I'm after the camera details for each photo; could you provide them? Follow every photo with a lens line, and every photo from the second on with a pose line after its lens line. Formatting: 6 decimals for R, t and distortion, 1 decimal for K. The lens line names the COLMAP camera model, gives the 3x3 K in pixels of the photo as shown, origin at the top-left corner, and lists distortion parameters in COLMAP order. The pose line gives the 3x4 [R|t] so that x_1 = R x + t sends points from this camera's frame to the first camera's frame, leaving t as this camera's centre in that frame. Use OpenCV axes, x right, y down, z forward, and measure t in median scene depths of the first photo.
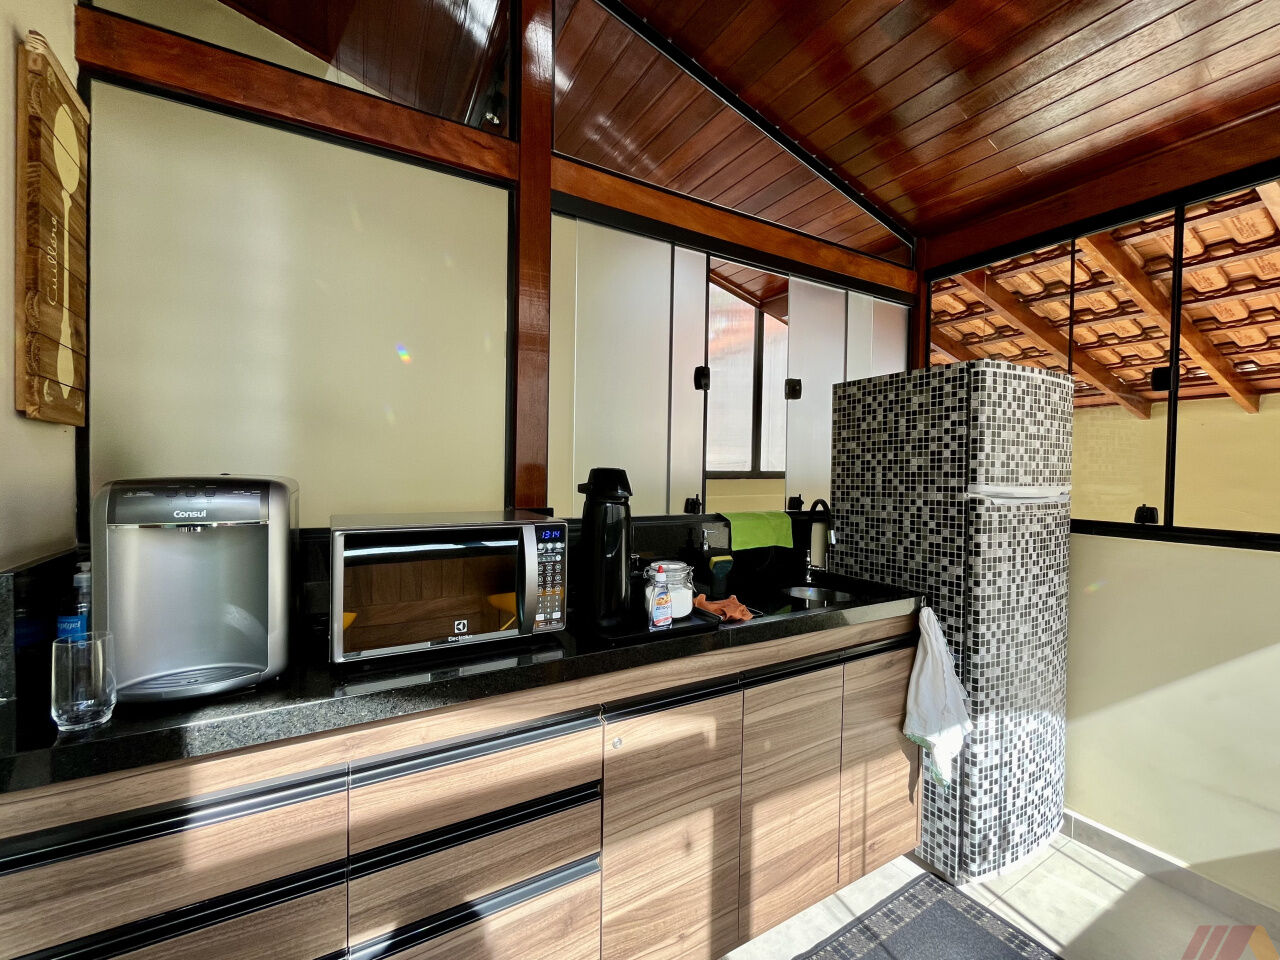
lens RADIAL K [[521.0, 0, 637.8], [0, 521.0, 479.3], [0, 0, 1]] dist [0.002885, 0.000281]
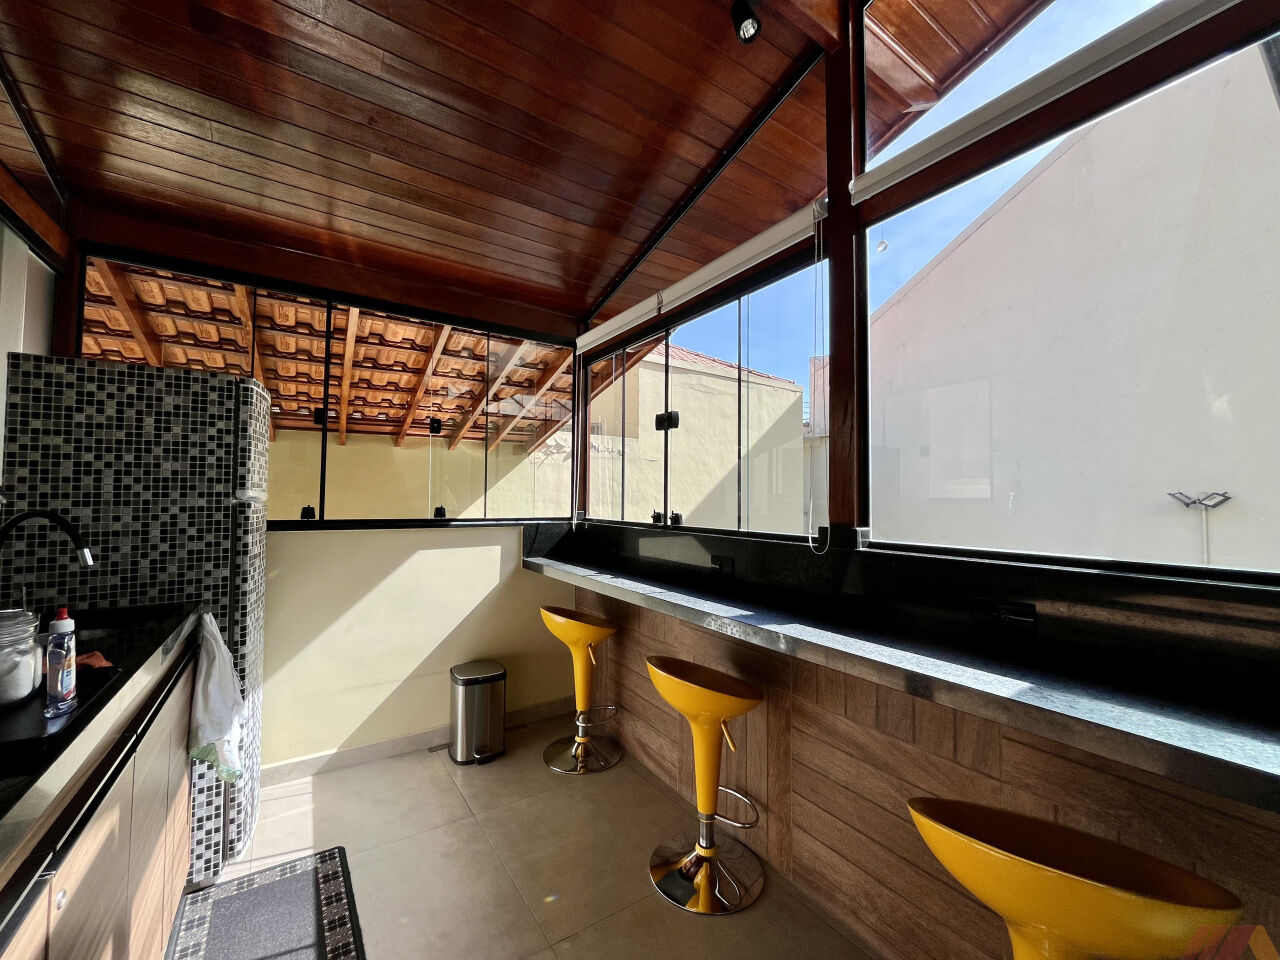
lens RADIAL K [[521.0, 0, 637.8], [0, 521.0, 479.3], [0, 0, 1]] dist [0.002885, 0.000281]
pose [[-0.045321, 0.025488, 0.998647, -0.452925], [0.009000, 0.999644, -0.025105, 0.021406], [-0.998932, 0.007850, -0.045534, 0.208575]]
